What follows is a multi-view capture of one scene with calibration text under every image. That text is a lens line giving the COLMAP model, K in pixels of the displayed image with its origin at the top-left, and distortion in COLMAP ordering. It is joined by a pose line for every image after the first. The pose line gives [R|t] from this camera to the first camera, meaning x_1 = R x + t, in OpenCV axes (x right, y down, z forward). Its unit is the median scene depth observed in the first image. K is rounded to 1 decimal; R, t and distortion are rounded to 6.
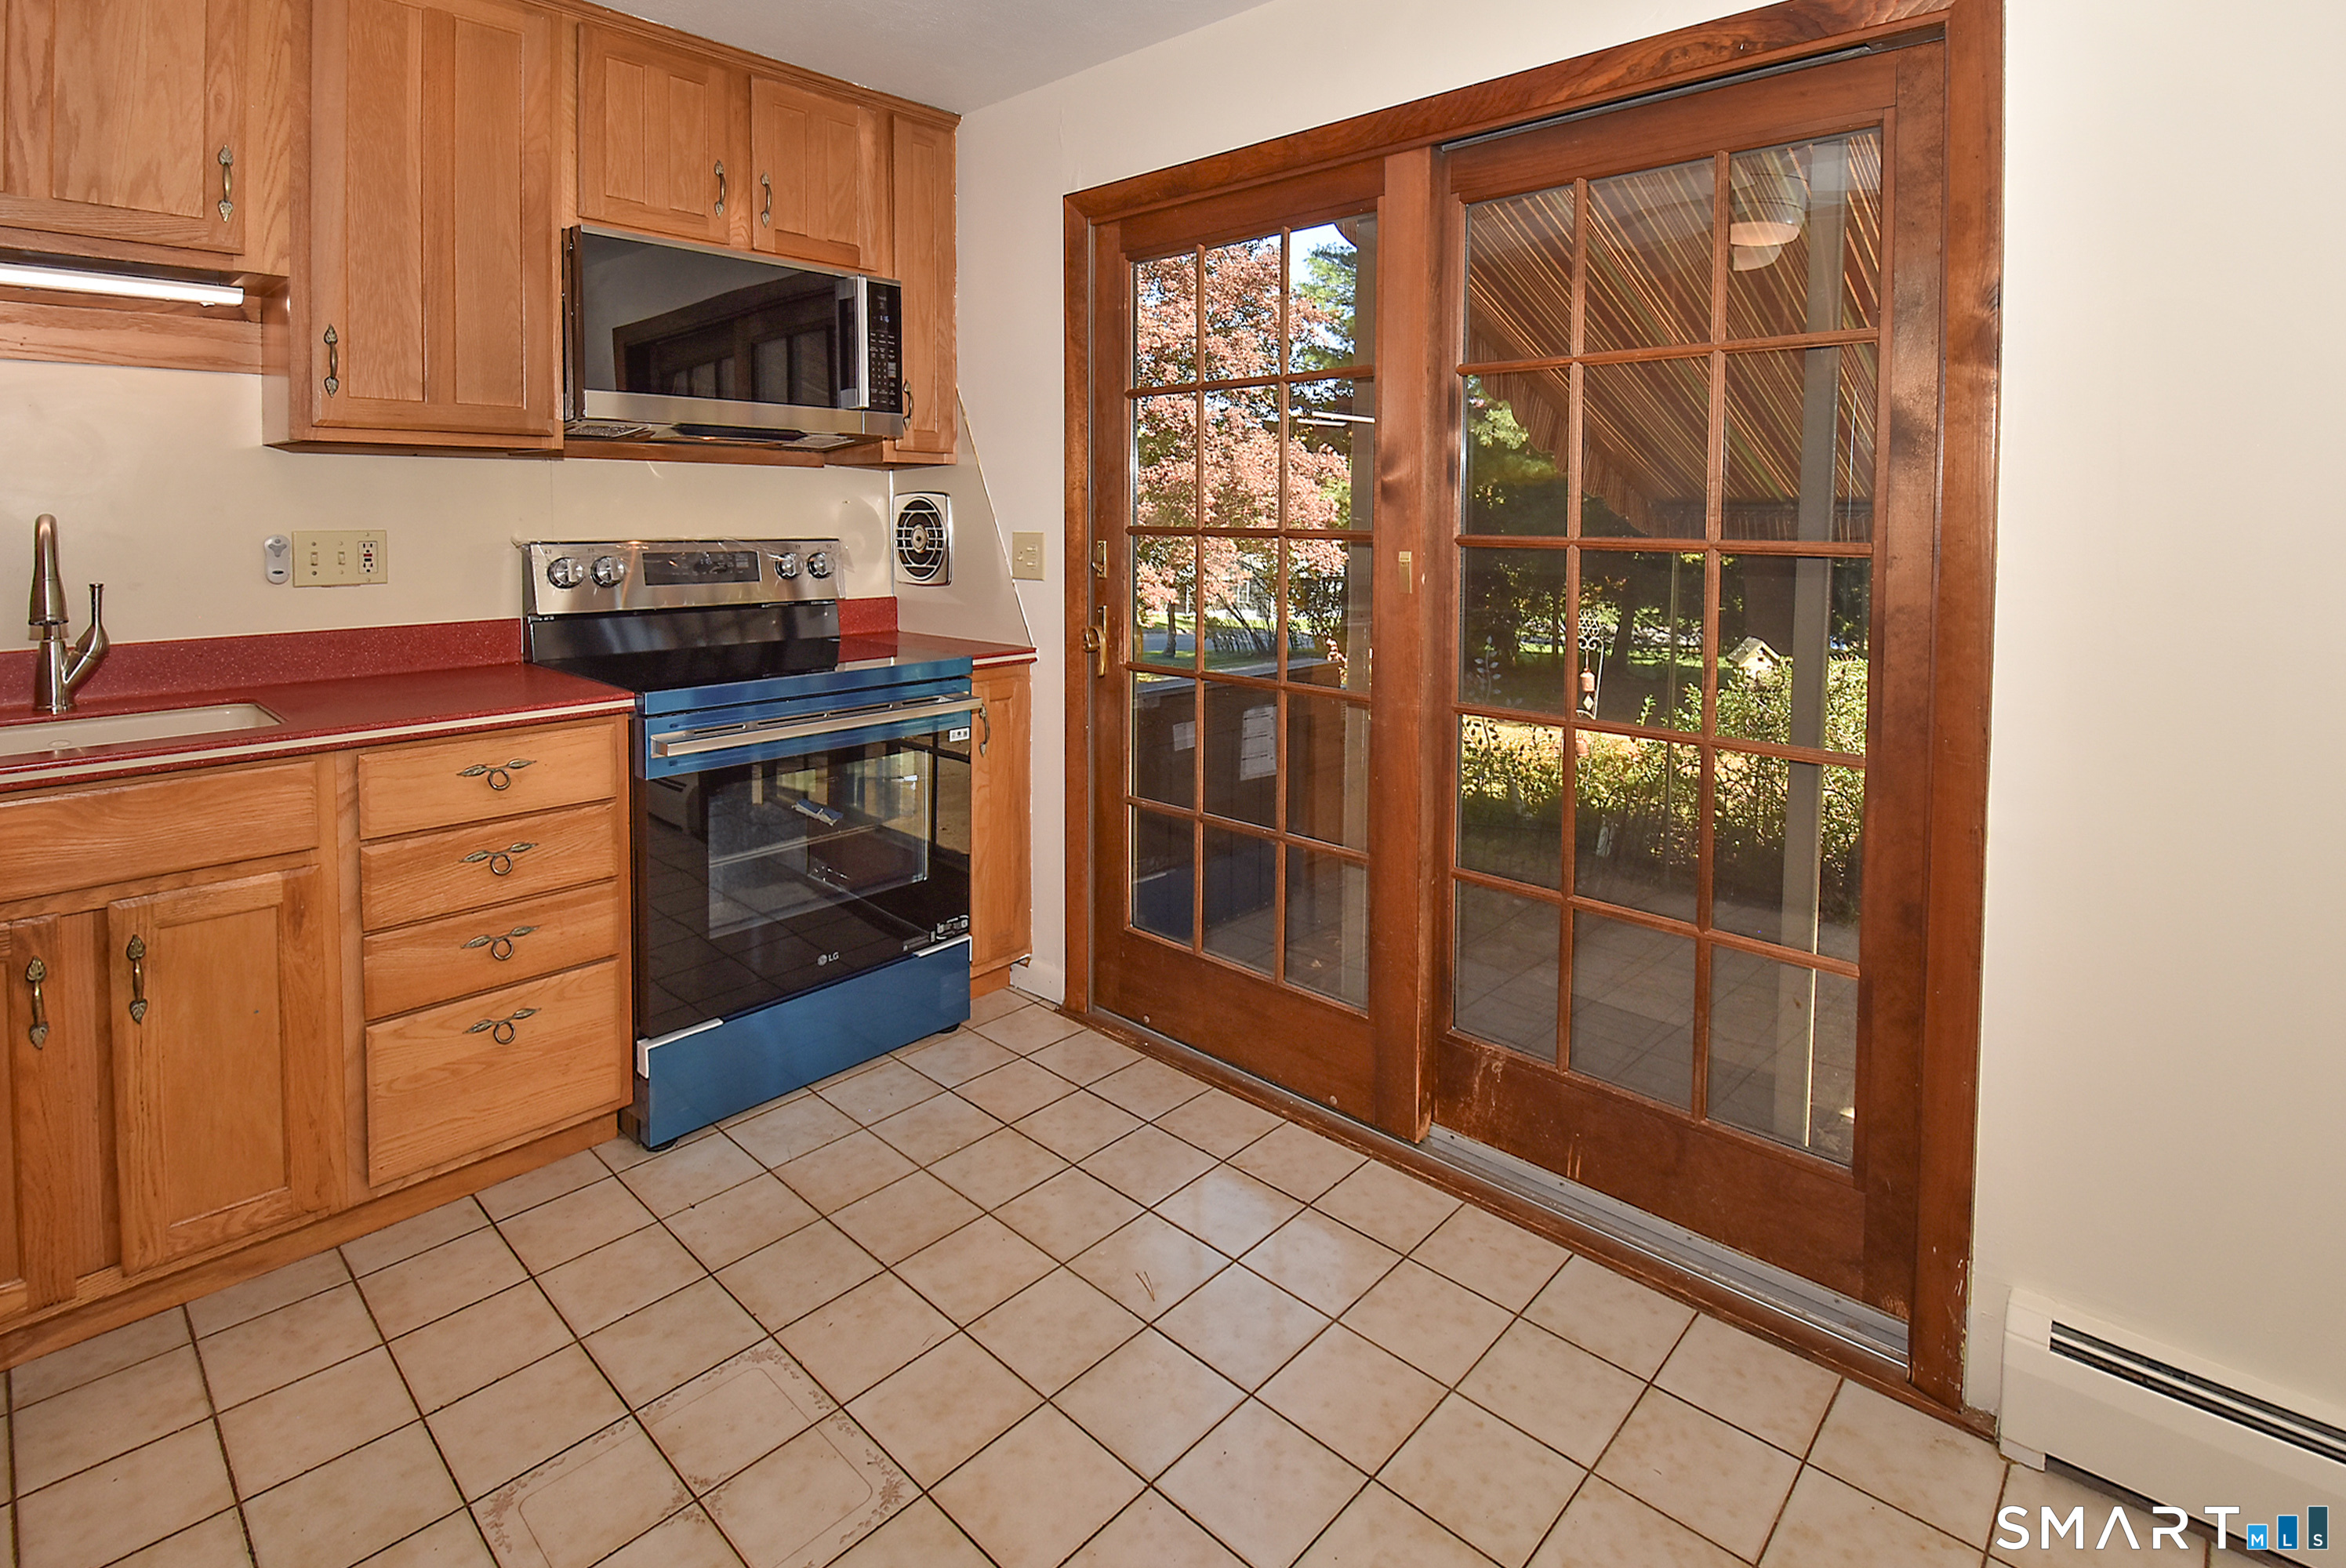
lens RADIAL K [[1143.1, 0, 1173.0], [0, 1143.1, 784.0], [0, 0, 1]] dist [-0.000671, -0.020009]
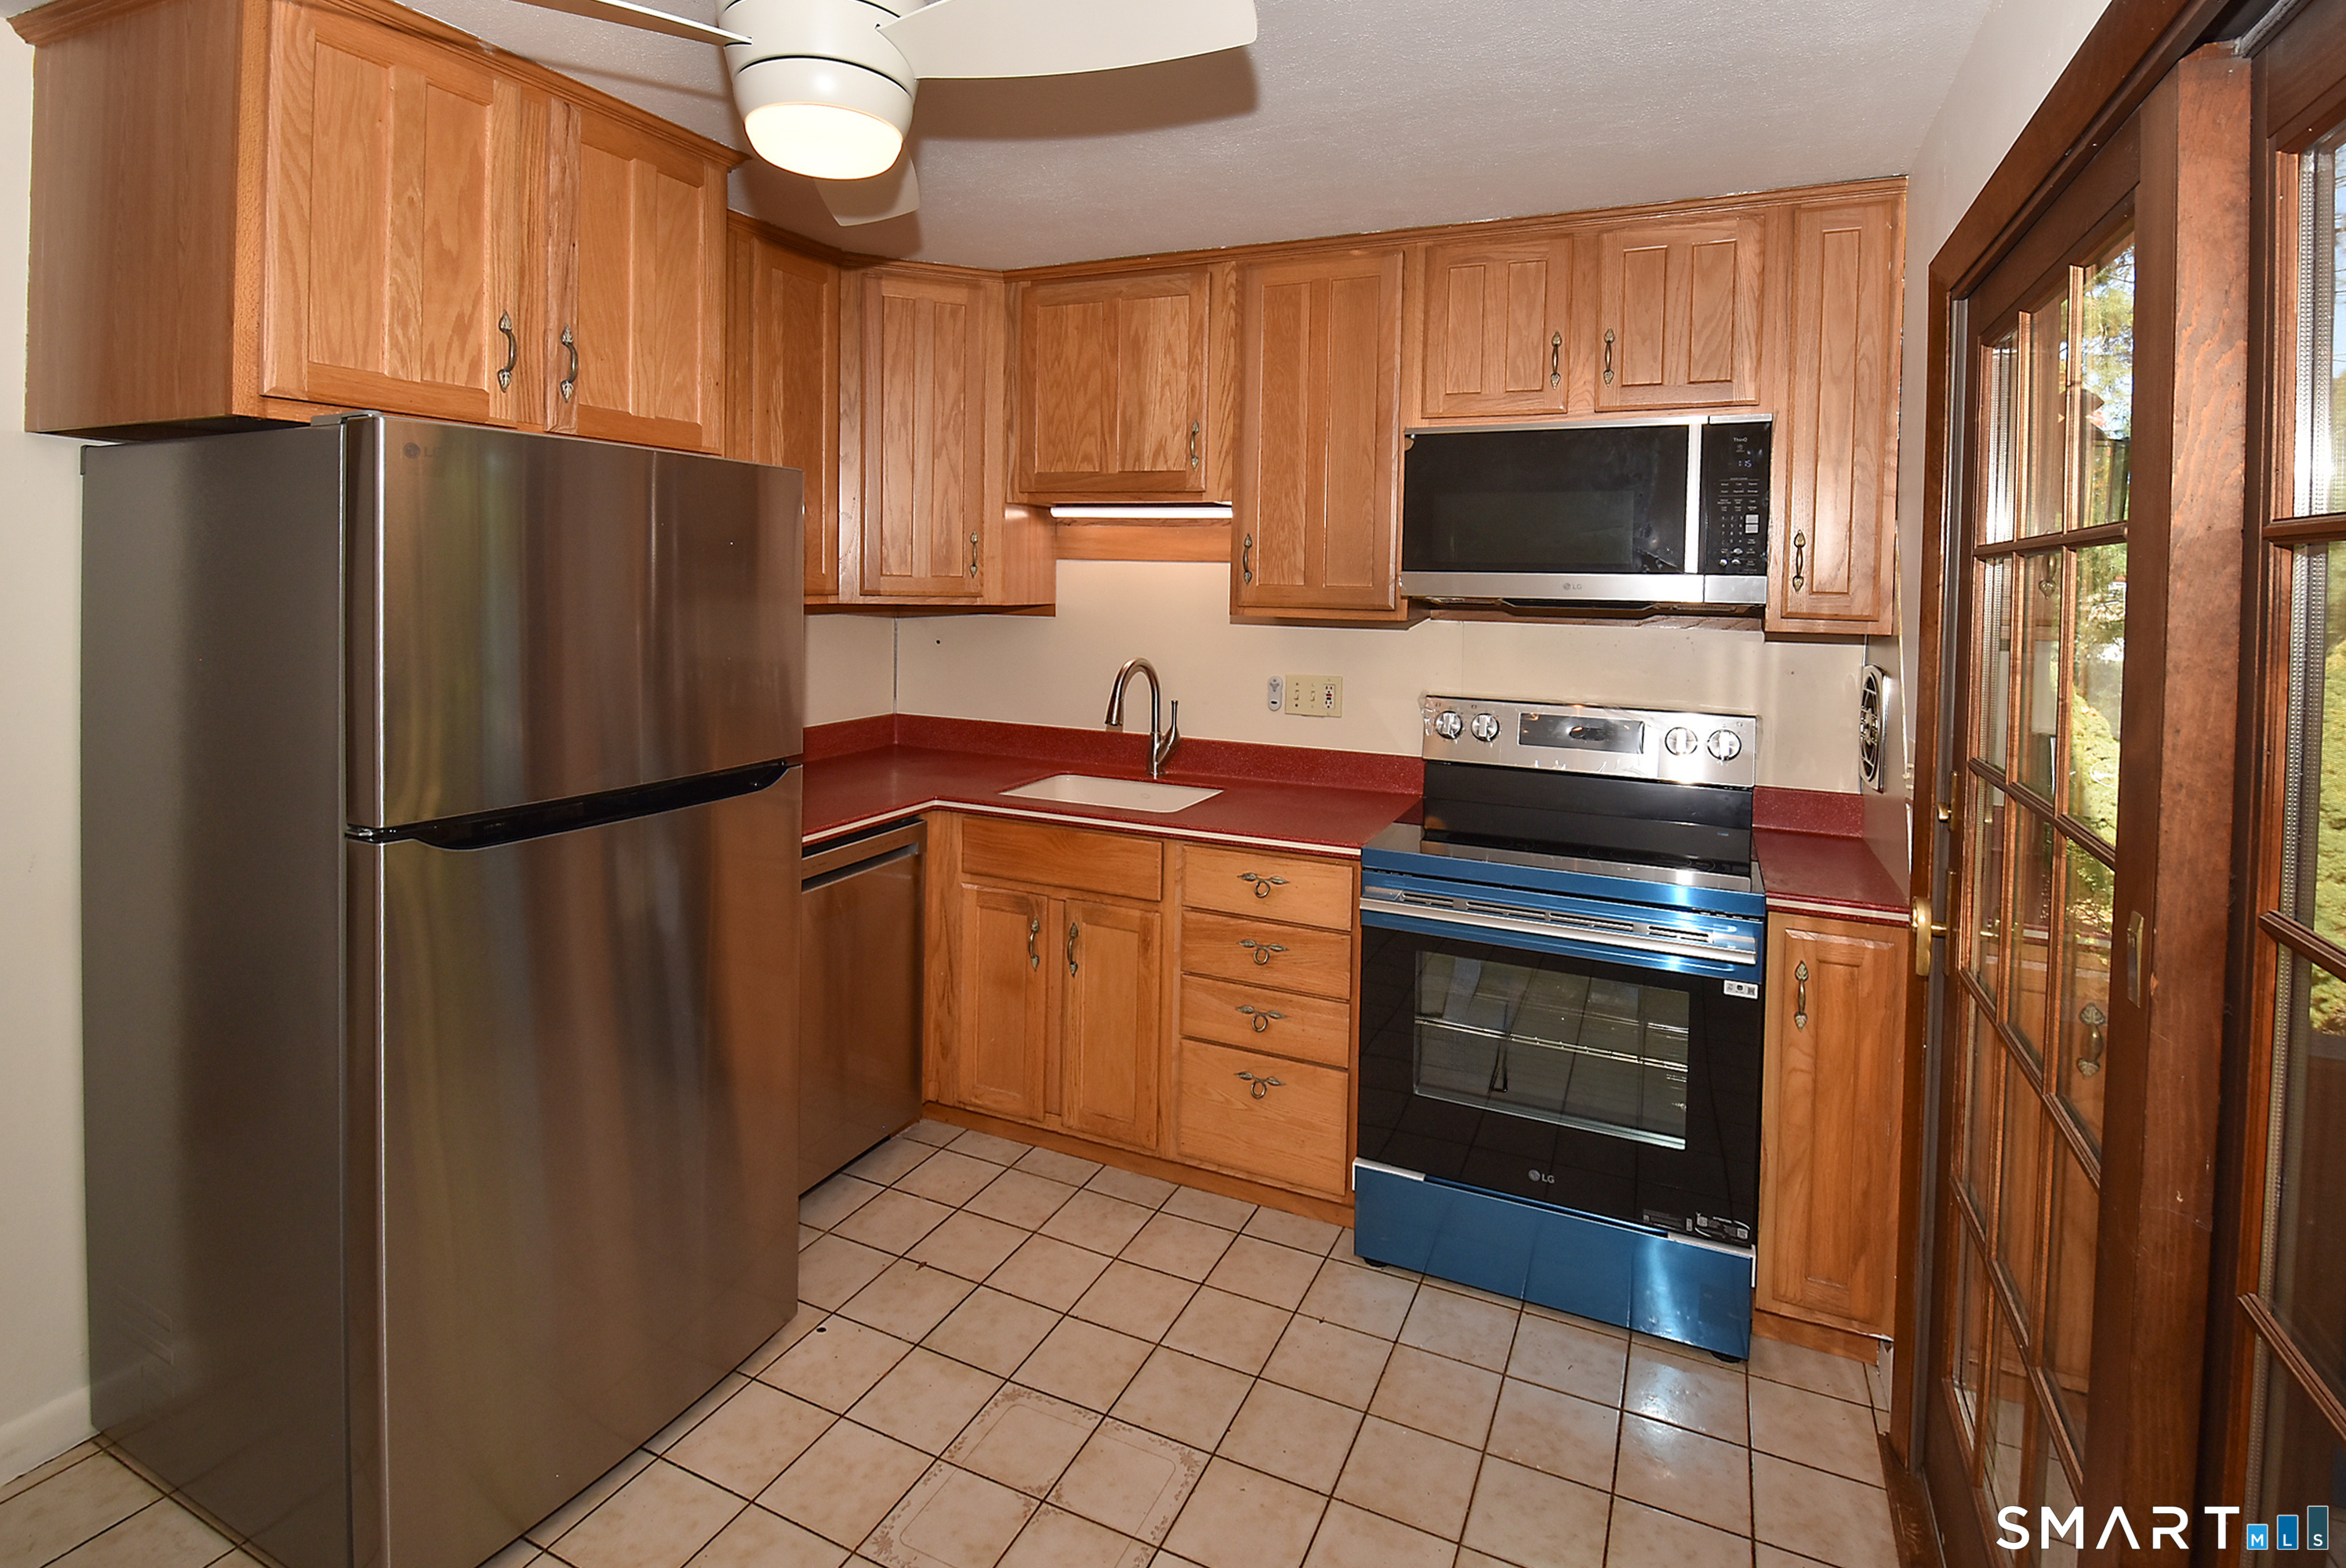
lens RADIAL K [[1143.1, 0, 1173.0], [0, 1143.1, 784.0], [0, 0, 1]] dist [-0.000671, -0.020009]
pose [[0.274972, 0.165582, -0.947087, 0.503214], [-0.229362, 0.967915, 0.102632, -0.206680], [0.933693, 0.189005, 0.304128, 0.487510]]
